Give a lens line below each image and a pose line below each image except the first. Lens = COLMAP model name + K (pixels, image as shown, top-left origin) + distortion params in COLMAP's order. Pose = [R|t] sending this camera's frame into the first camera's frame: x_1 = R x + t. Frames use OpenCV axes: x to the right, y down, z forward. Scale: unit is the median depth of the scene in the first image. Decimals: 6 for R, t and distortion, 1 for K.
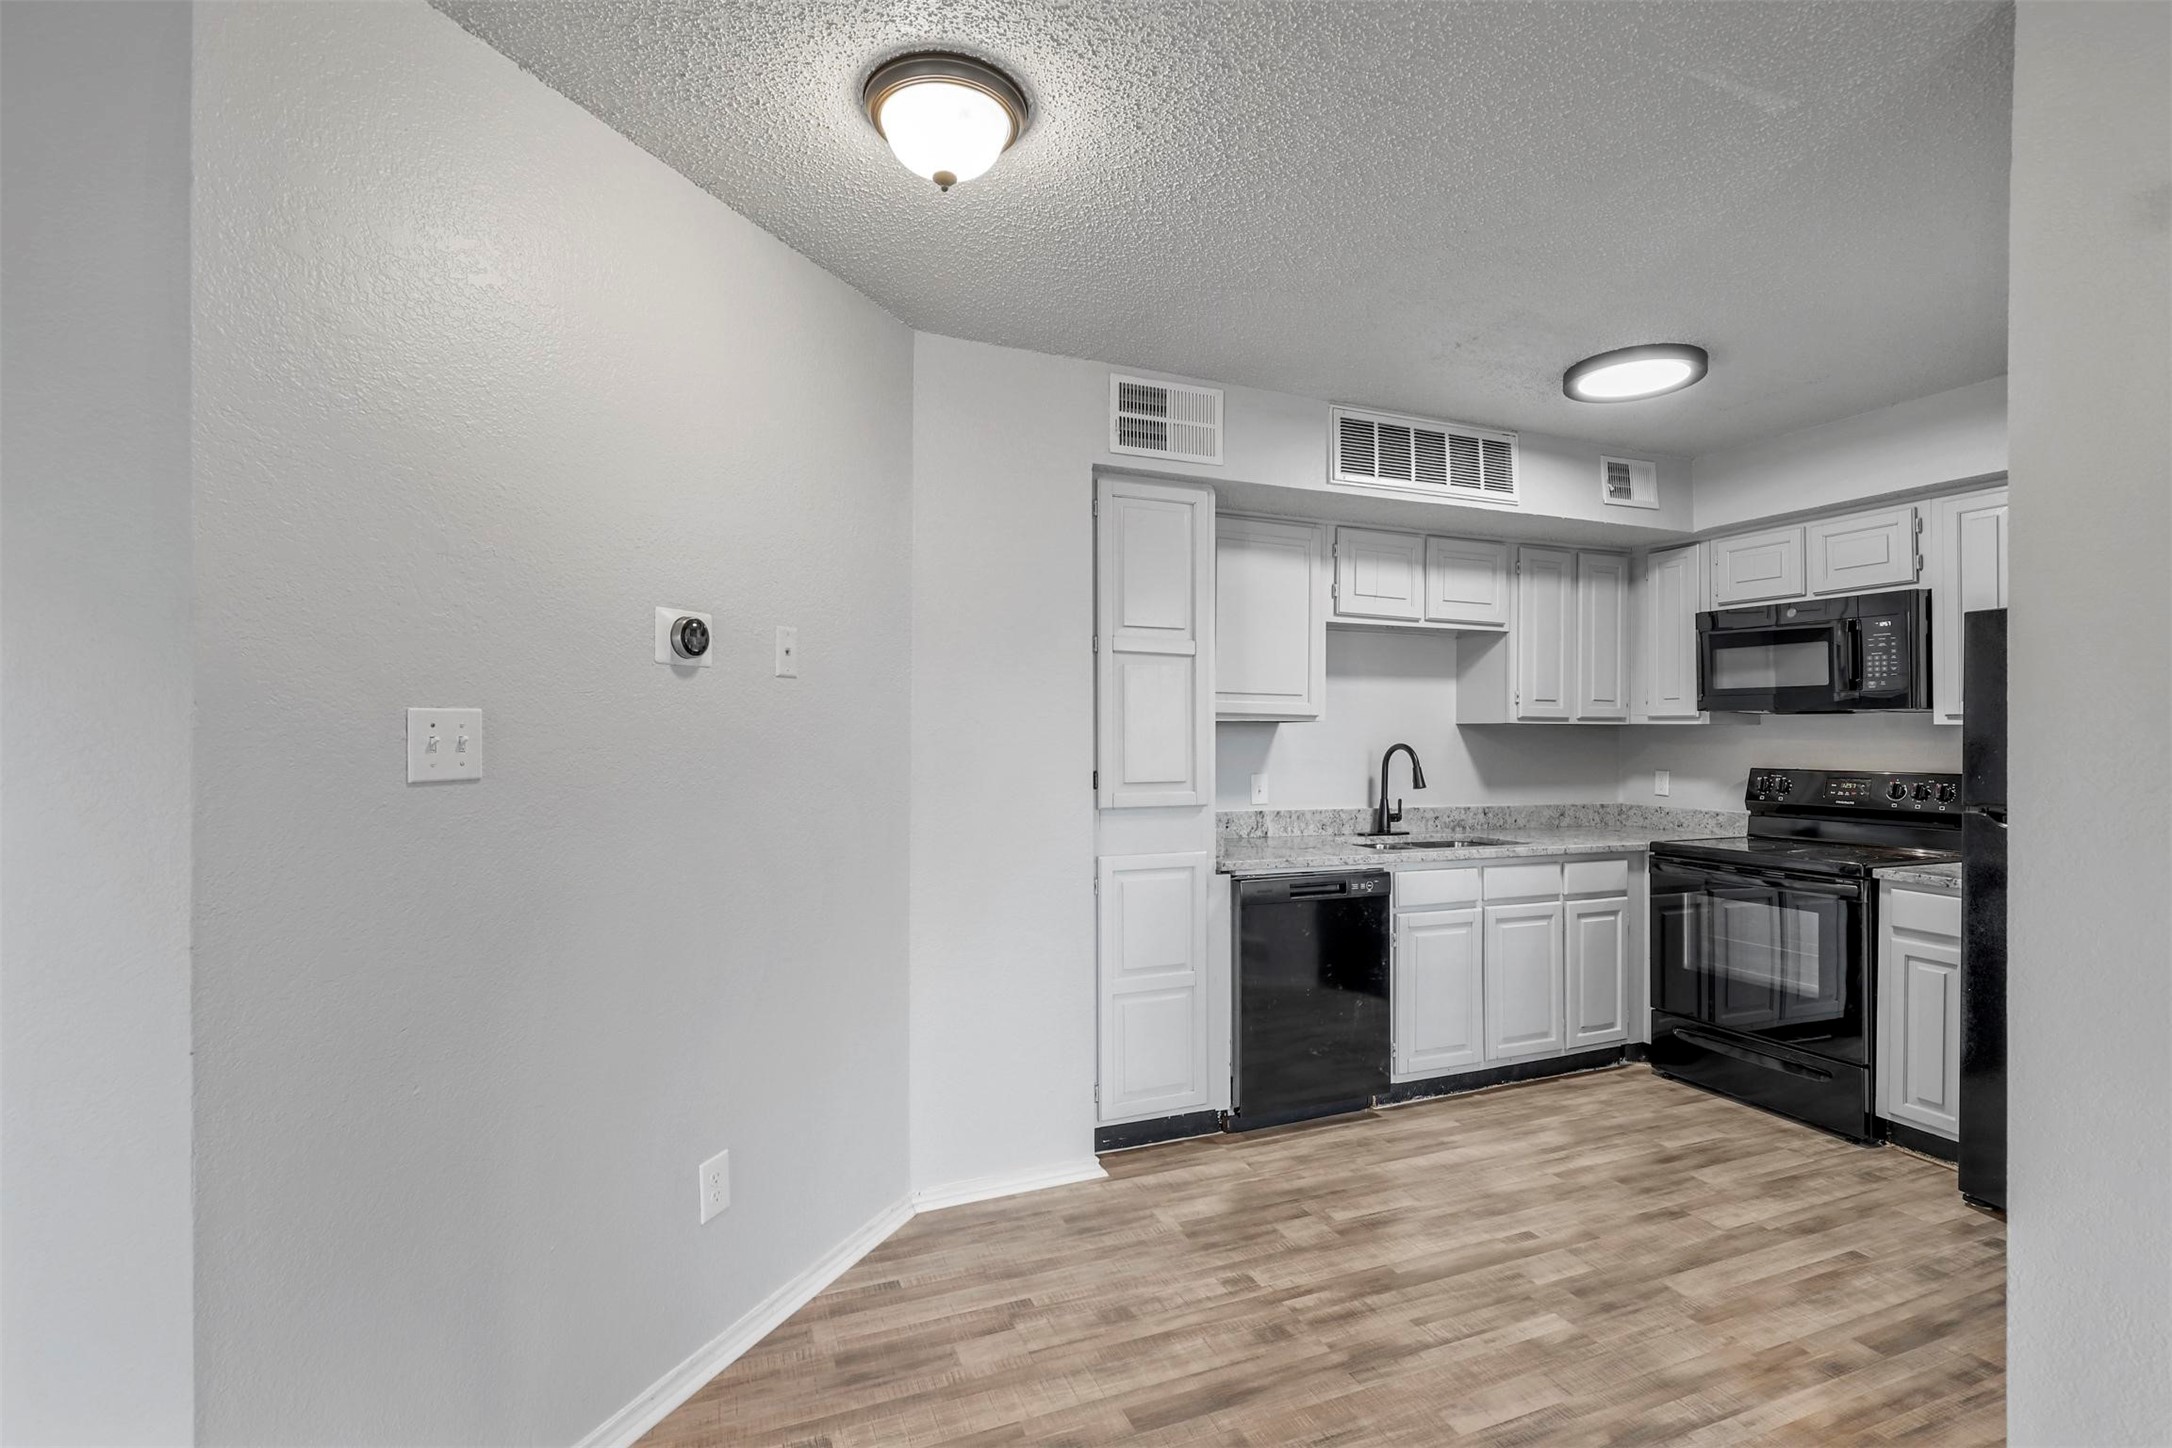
lens RADIAL K [[977.9, 0, 1082.4], [0, 977.9, 729.8], [0, 0, 1]] dist [0.000193, -0.000542]
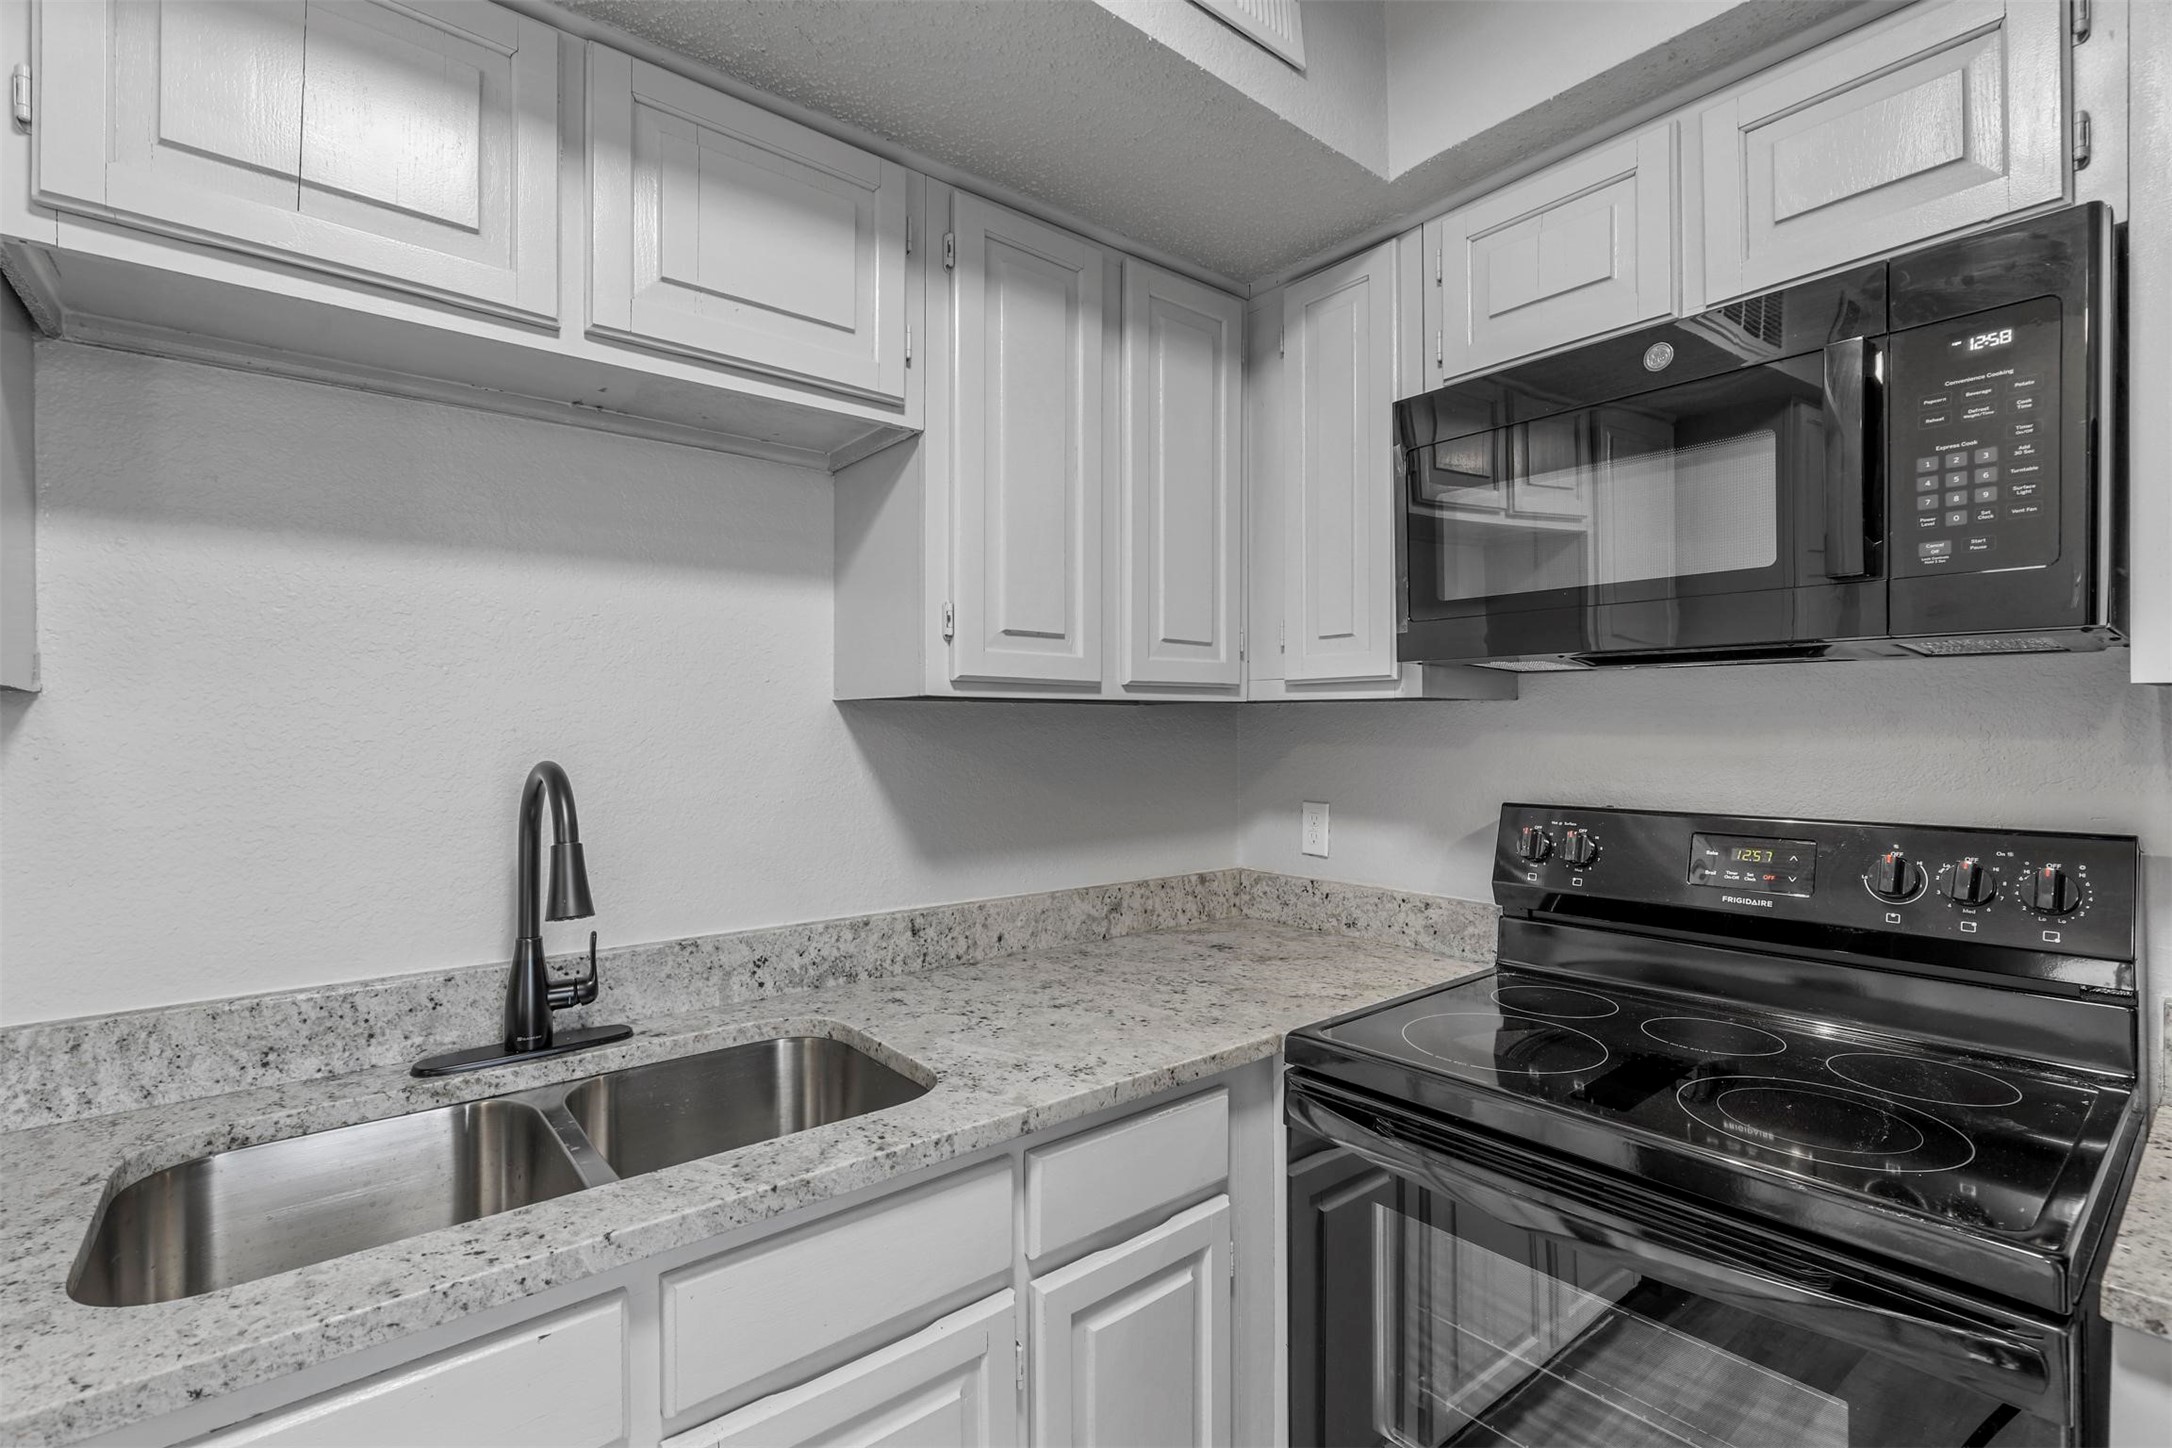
lens RADIAL K [[977.9, 0, 1083.1], [0, 977.9, 731.4], [0, 0, 1]] dist [0.000193, -0.000542]
pose [[0.954887, -0.010317, 0.296790, 0.453268], [0.007201, 0.999907, 0.011591, 0.002868], [-0.296882, -0.008931, 0.954873, 0.764446]]
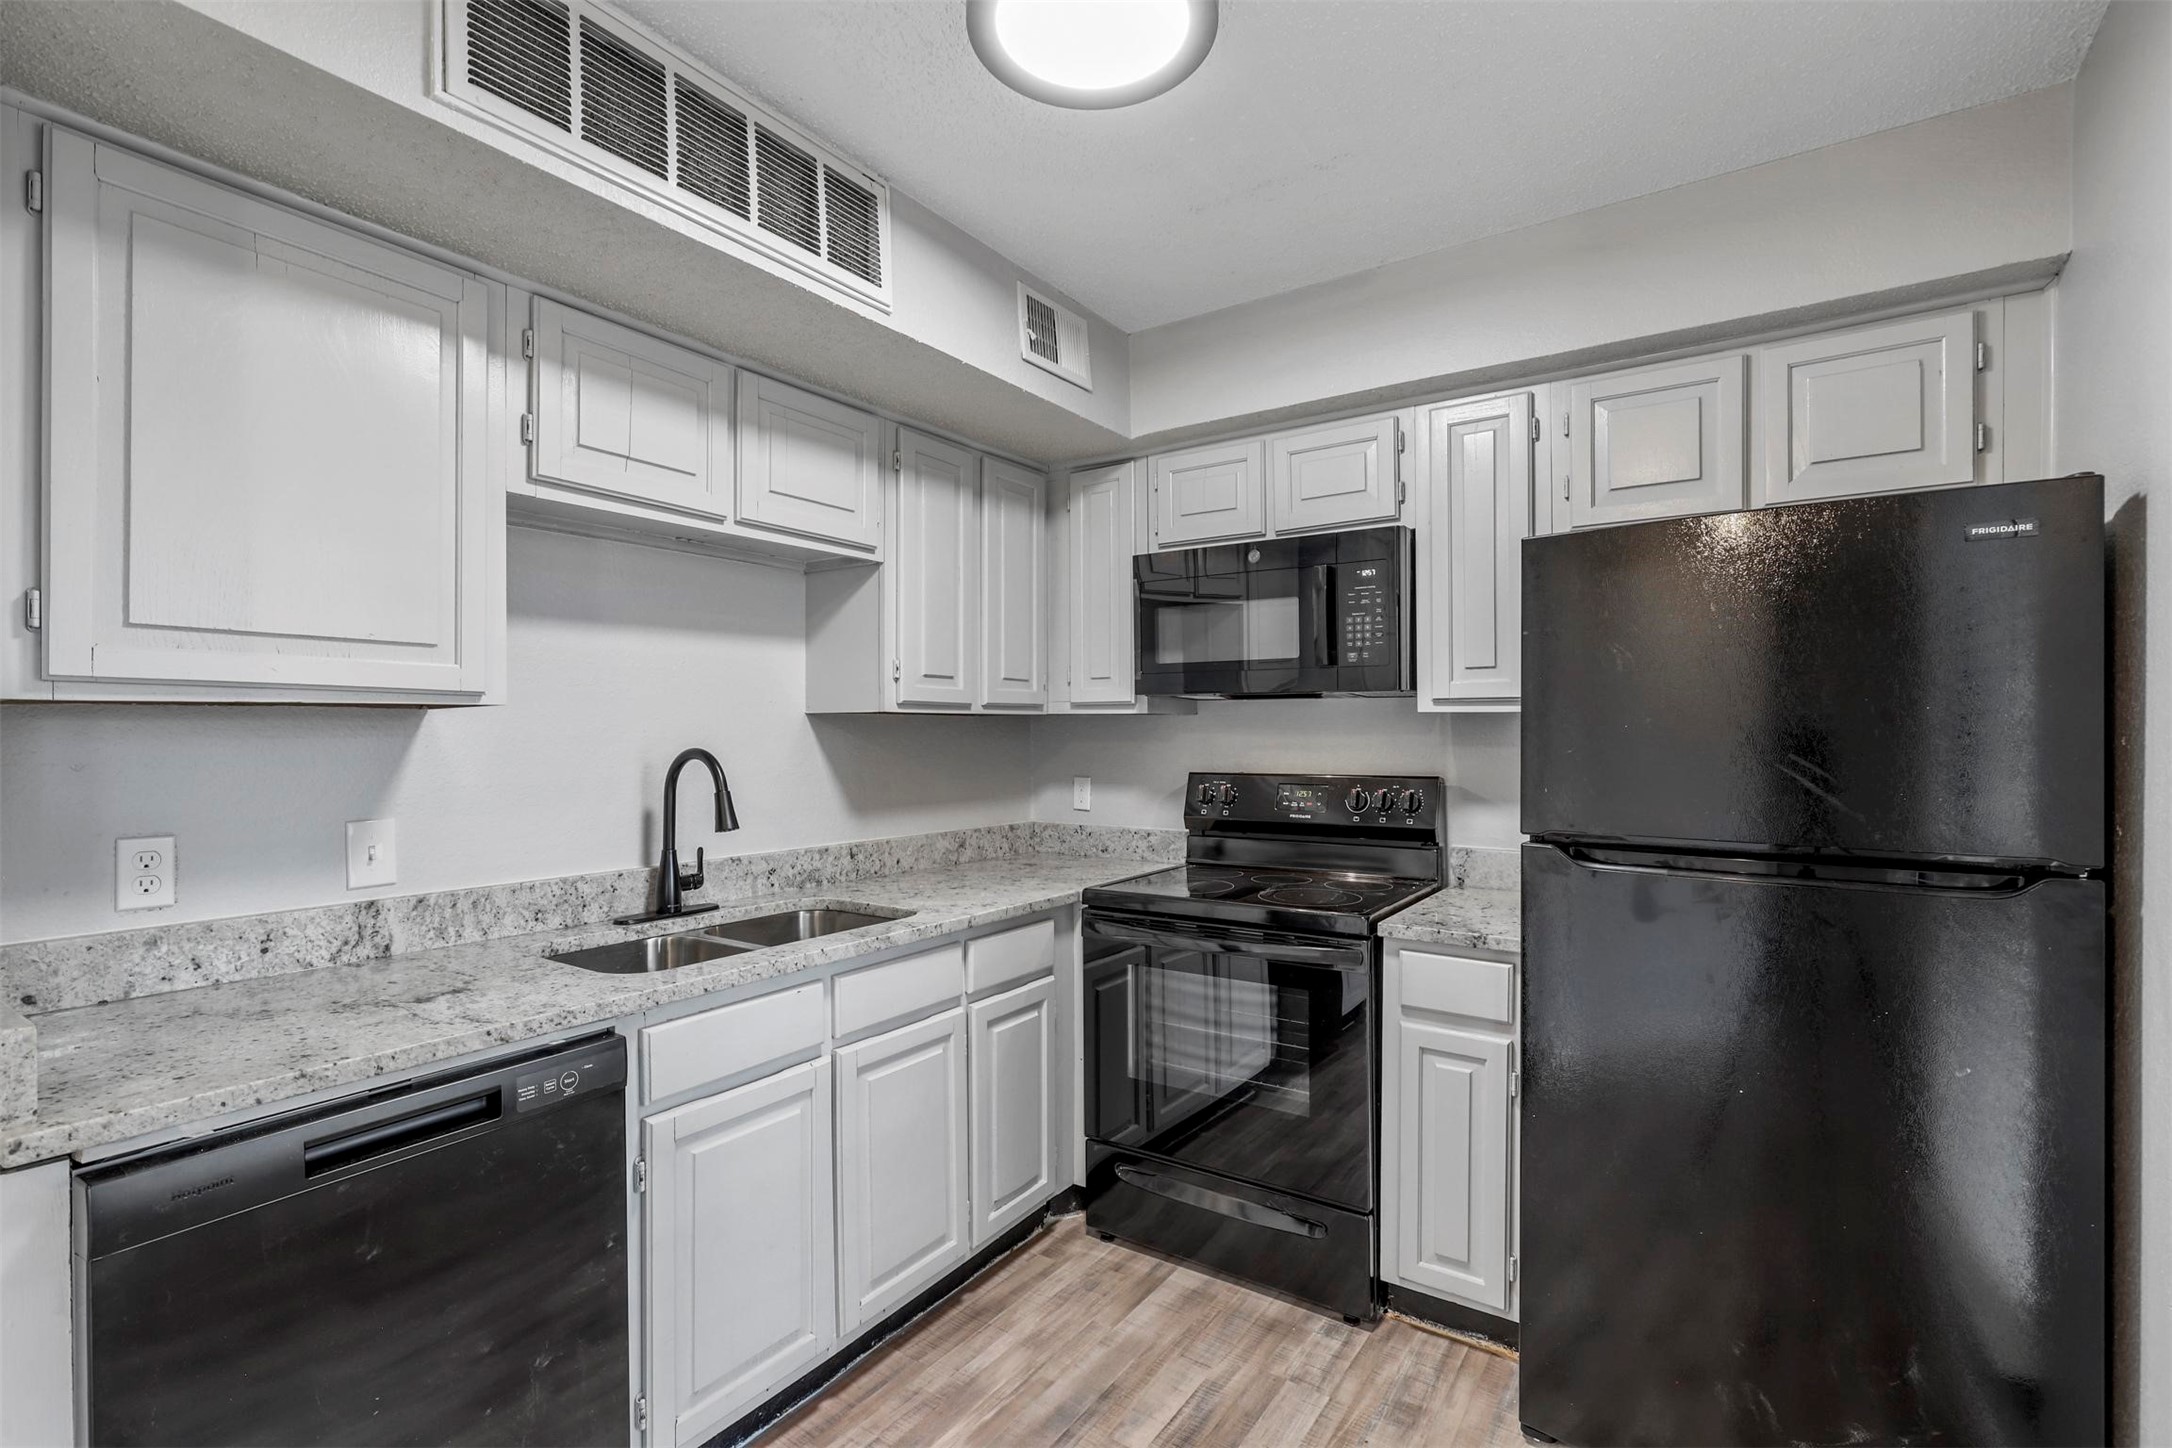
lens RADIAL K [[977.9, 0, 1082.9], [0, 977.9, 731.6], [0, 0, 1]] dist [0.000193, -0.000542]
pose [[0.832935, -0.008848, 0.553301, 0.234922], [0.004737, 0.999950, 0.008859, 0.001087], [-0.553351, -0.004758, 0.832935, 0.492218]]
